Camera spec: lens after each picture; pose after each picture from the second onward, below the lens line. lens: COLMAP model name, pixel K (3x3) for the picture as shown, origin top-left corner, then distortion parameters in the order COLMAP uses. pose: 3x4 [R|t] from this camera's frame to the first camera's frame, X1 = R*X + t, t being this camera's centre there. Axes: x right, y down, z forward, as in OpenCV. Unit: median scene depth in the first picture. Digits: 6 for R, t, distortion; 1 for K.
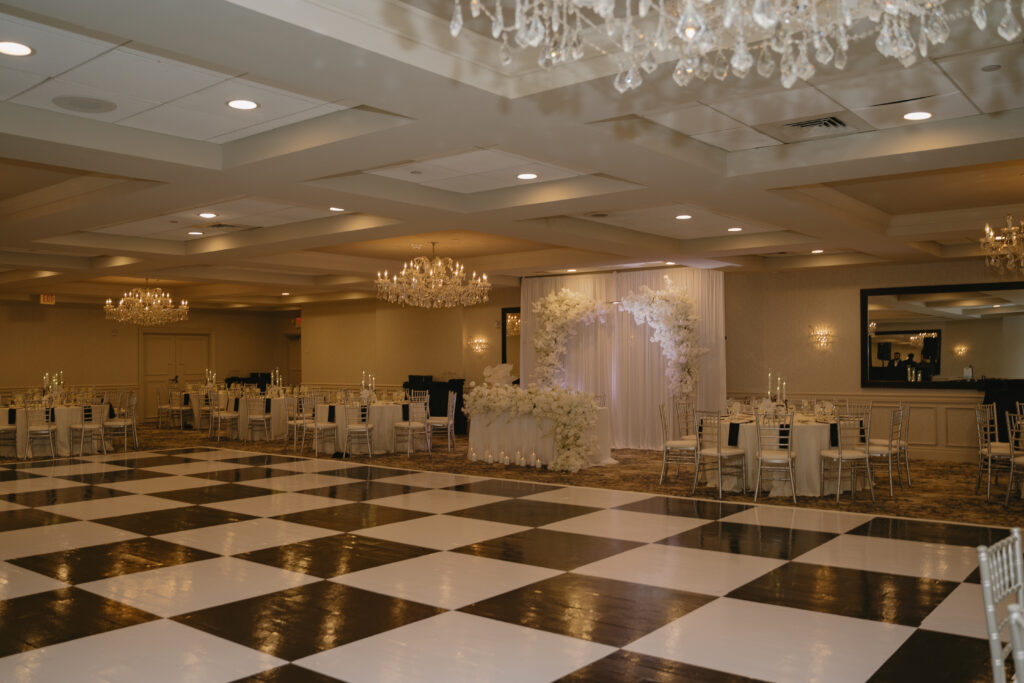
lens RADIAL K [[877.3, 0, 512.0], [0, 877.3, 341.5], [0, 0, 1]] dist [-0.005357, -0.001930]
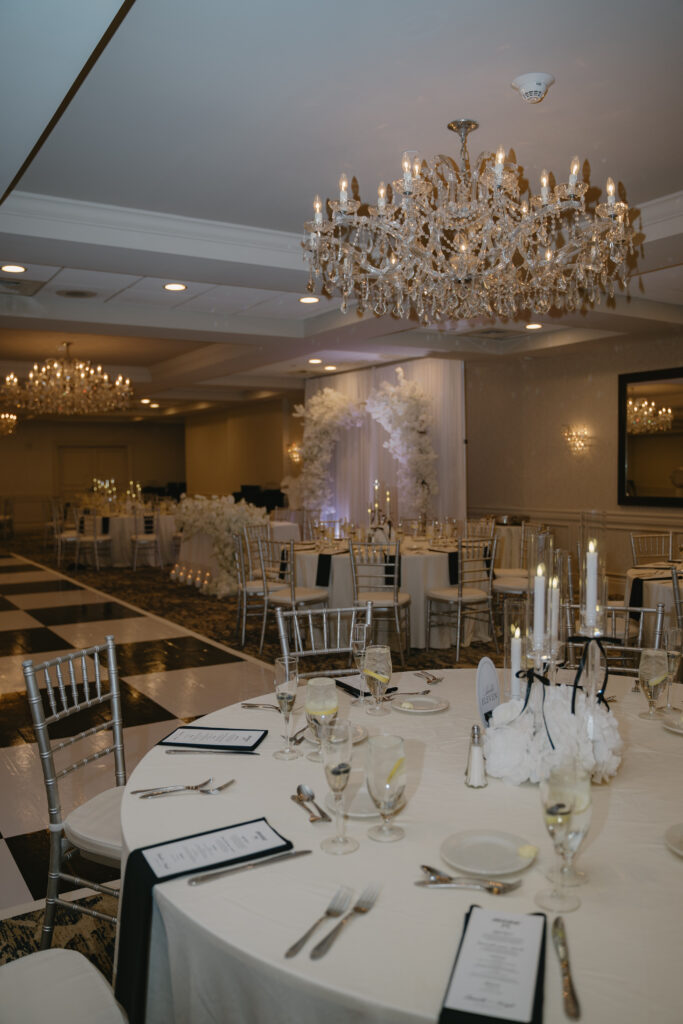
lens RADIAL K [[826.8, 0, 341.5], [0, 826.8, 512.0], [0, 0, 1]] dist [-0.000332, -0.000106]
pose [[0.944037, 0.014264, -0.329532, 0.385630], [0.009839, 0.997402, 0.071360, 0.004876], [0.329694, -0.070608, 0.941444, 0.228280]]
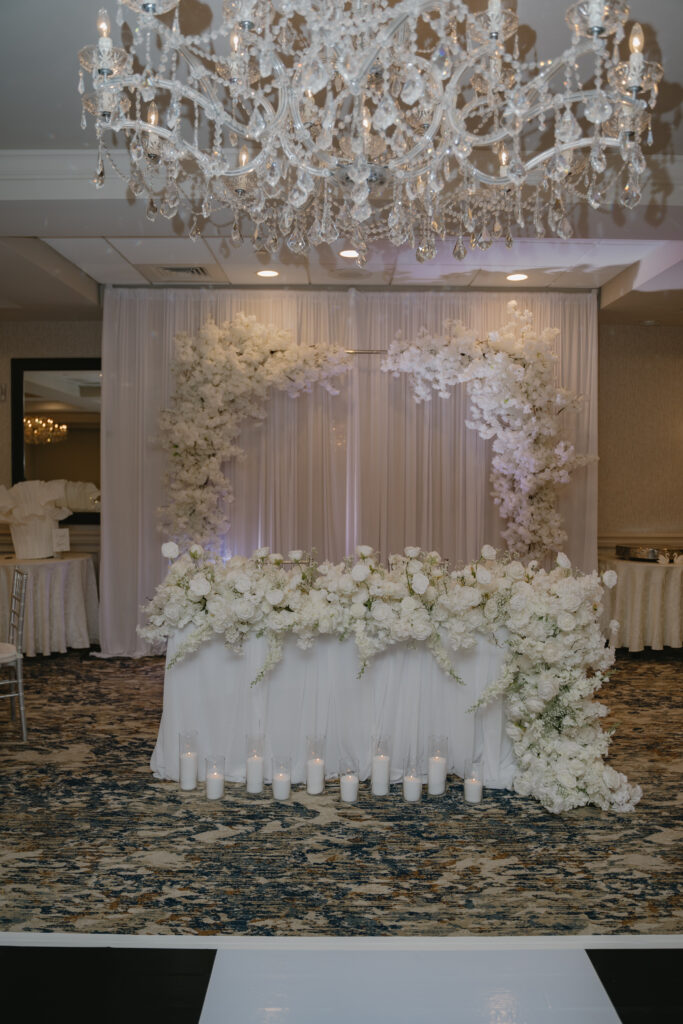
lens RADIAL K [[826.8, 0, 341.5], [0, 826.8, 512.0], [0, 0, 1]] dist [-0.000332, -0.000106]
pose [[0.778776, -0.023196, 0.626873, -0.185612], [-0.018761, 0.998008, 0.060236, 0.015488], [-0.627021, -0.058671, 0.776790, 0.694837]]
